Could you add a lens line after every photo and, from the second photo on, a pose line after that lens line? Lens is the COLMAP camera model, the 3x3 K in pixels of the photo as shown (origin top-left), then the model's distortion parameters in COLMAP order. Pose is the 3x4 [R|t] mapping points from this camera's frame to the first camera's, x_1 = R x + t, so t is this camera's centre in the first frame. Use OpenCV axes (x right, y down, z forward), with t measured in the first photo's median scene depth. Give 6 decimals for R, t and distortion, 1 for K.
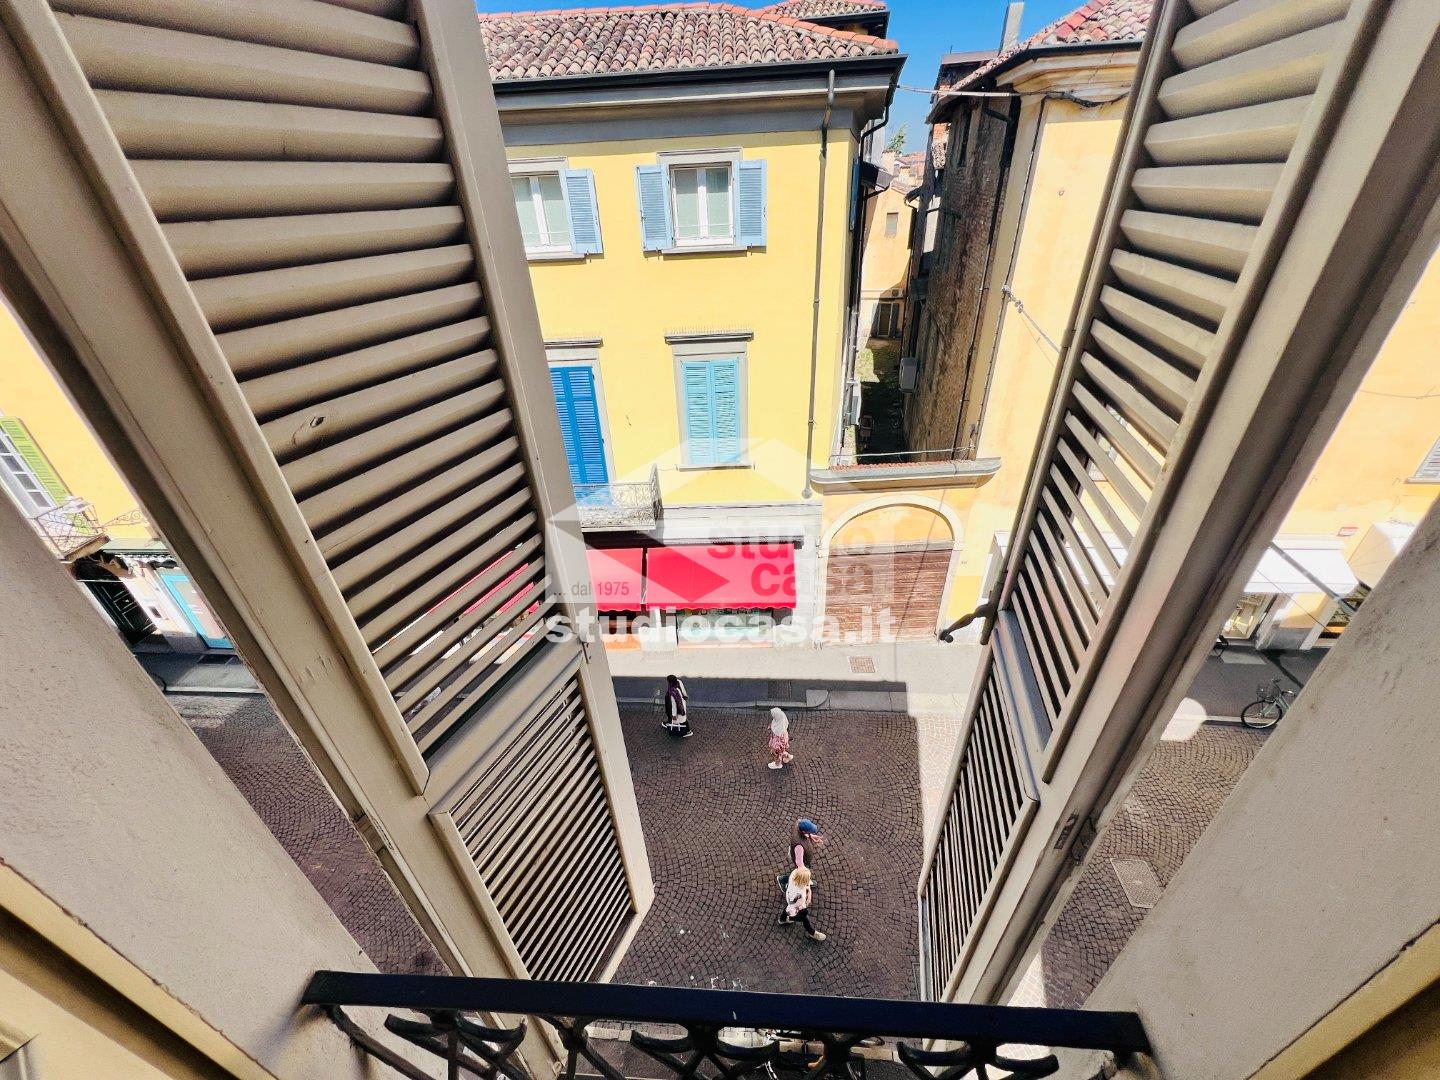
lens RADIAL K [[573.3, 0, 720.0], [0, 573.3, 540.0], [0, 0, 1]] dist [-0.001617, 0.000127]
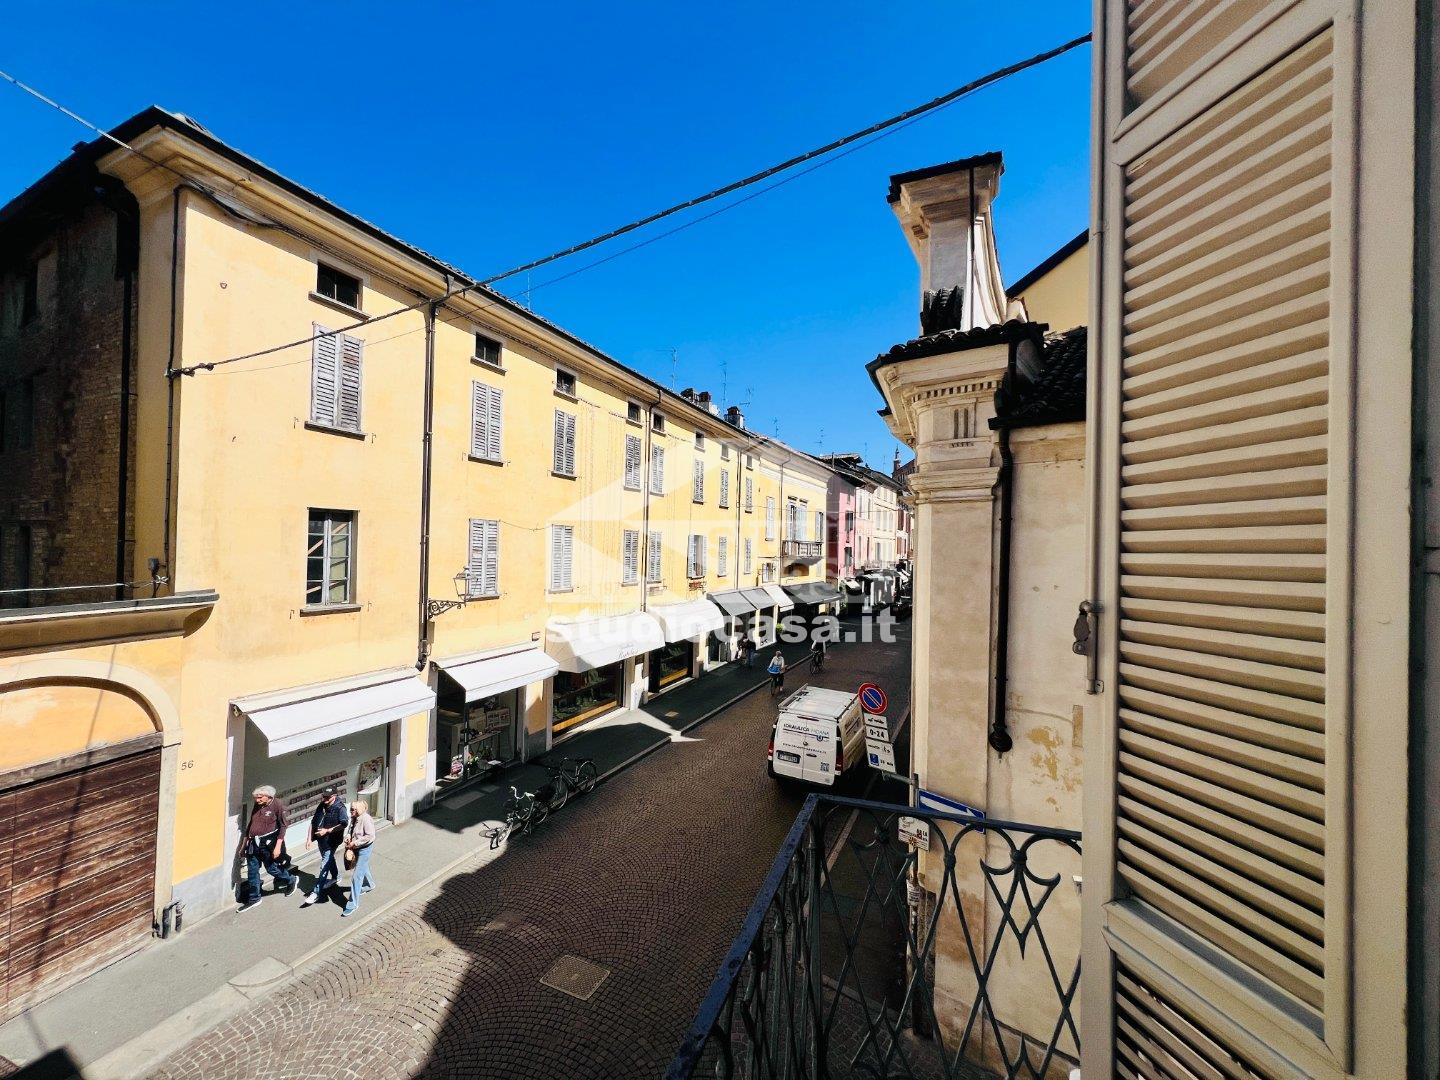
lens RADIAL K [[573.3, 0, 720.0], [0, 573.3, 540.0], [0, 0, 1]] dist [-0.001617, 0.000127]
pose [[0.299269, 0.061023, 0.952216, -0.025079], [0.471252, 0.858293, -0.203112, 0.255784], [-0.829675, 0.509518, 0.228103, 0.248469]]
